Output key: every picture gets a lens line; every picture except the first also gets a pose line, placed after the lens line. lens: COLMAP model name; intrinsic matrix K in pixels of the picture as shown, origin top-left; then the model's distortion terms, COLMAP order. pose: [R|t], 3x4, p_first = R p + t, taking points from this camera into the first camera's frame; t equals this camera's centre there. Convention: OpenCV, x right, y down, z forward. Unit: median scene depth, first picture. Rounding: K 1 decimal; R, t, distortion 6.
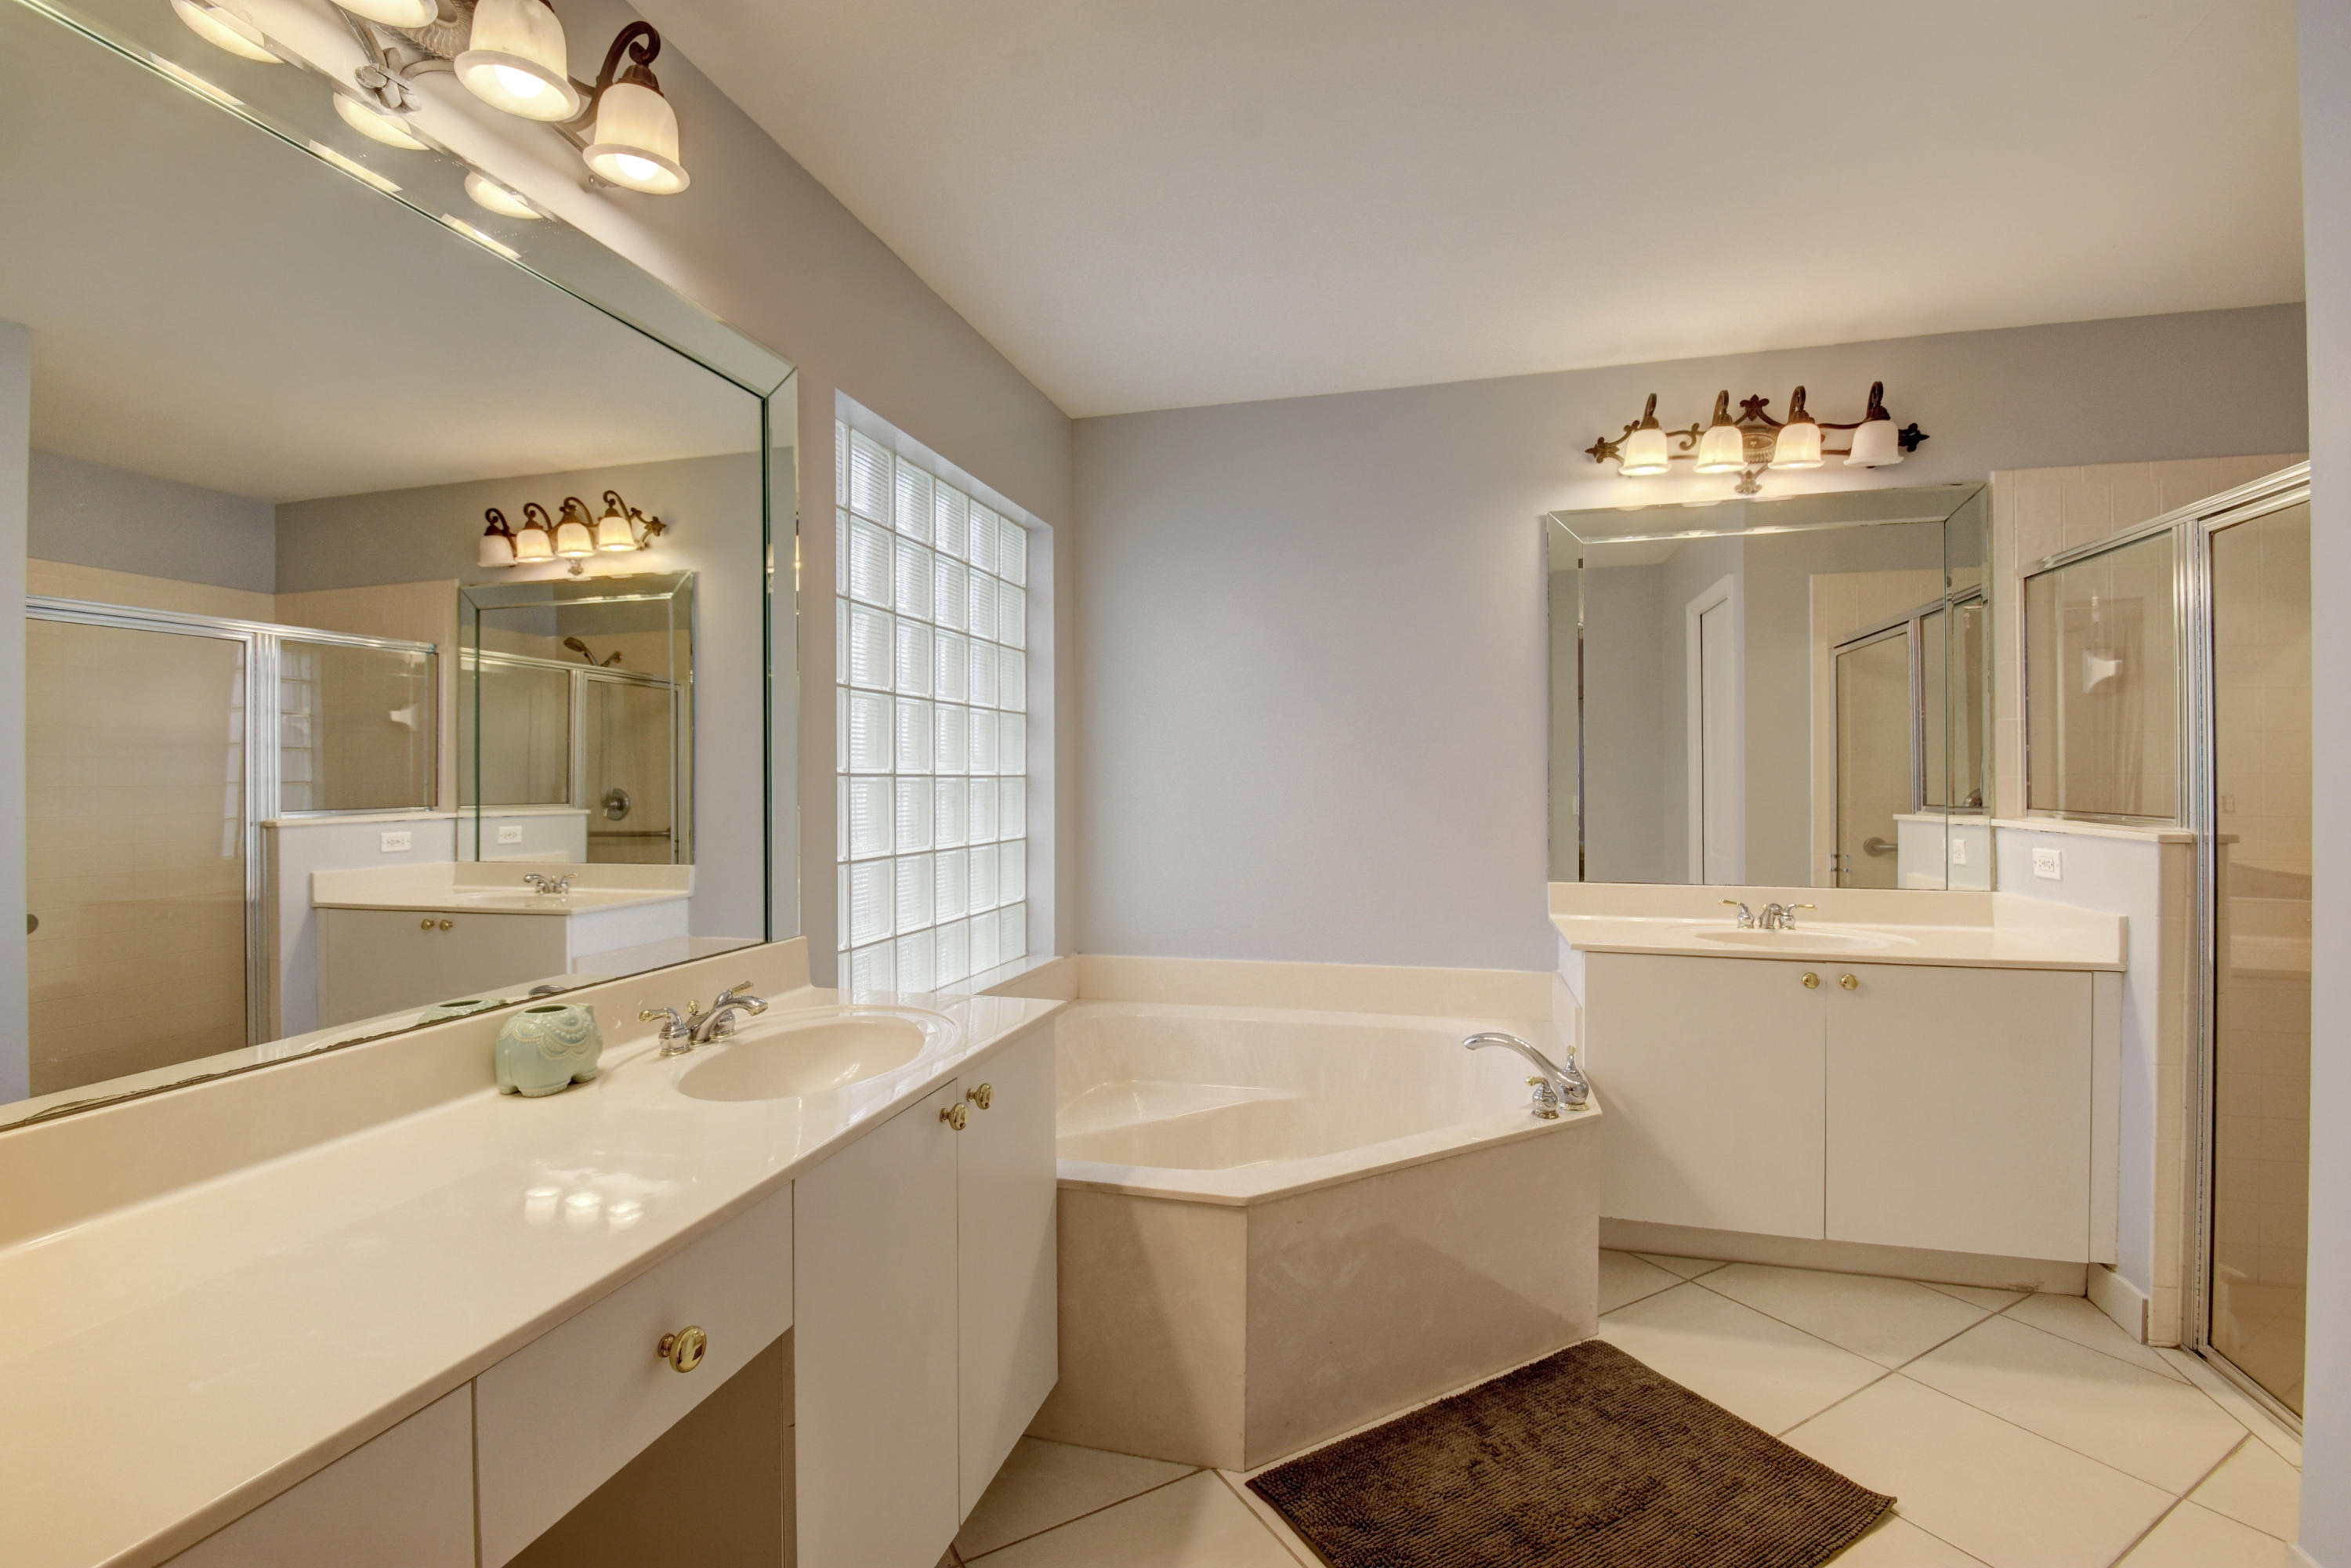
lens RADIAL K [[1029.0, 0, 1172.6], [0, 1029.0, 779.5], [0, 0, 1]] dist [0.007870, -0.013782]
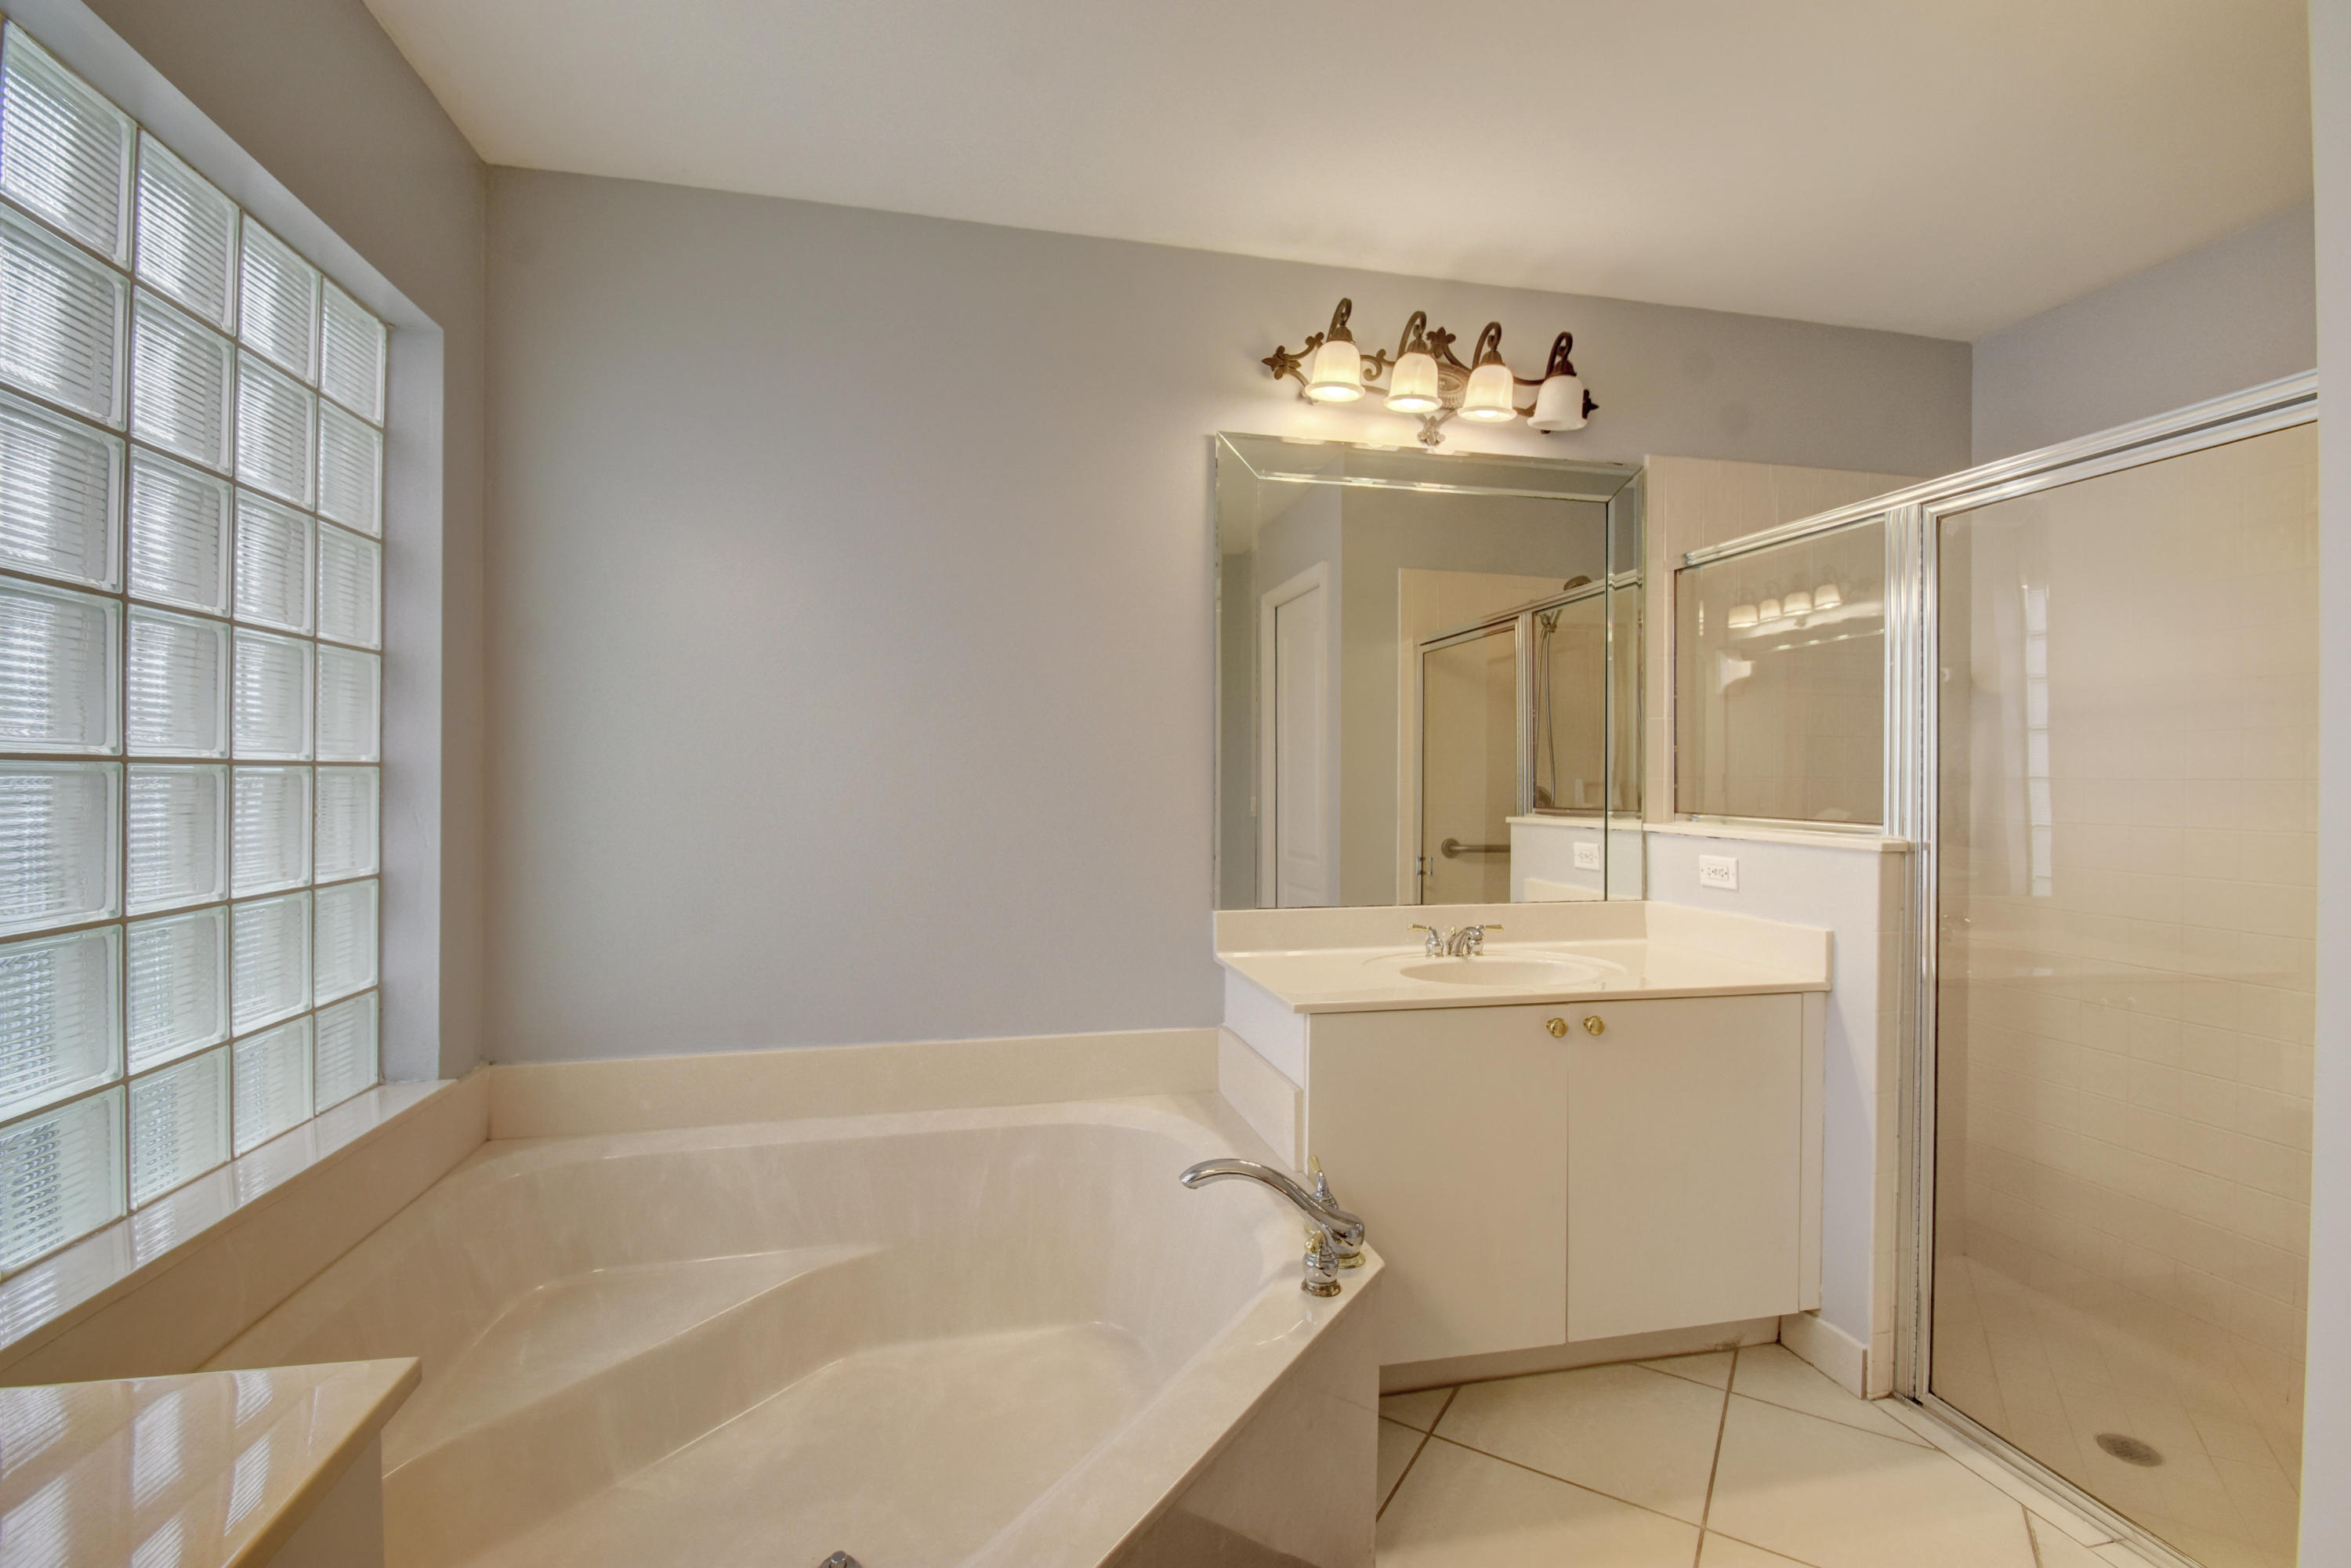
lens RADIAL K [[1029.0, 0, 1172.6], [0, 1029.0, 779.5], [0, 0, 1]] dist [0.007870, -0.013782]
pose [[0.887541, 0.007221, 0.460671, -0.021140], [-0.008357, 0.999965, 0.000427, 0.001181], [-0.460652, -0.004229, 0.887571, 0.357073]]
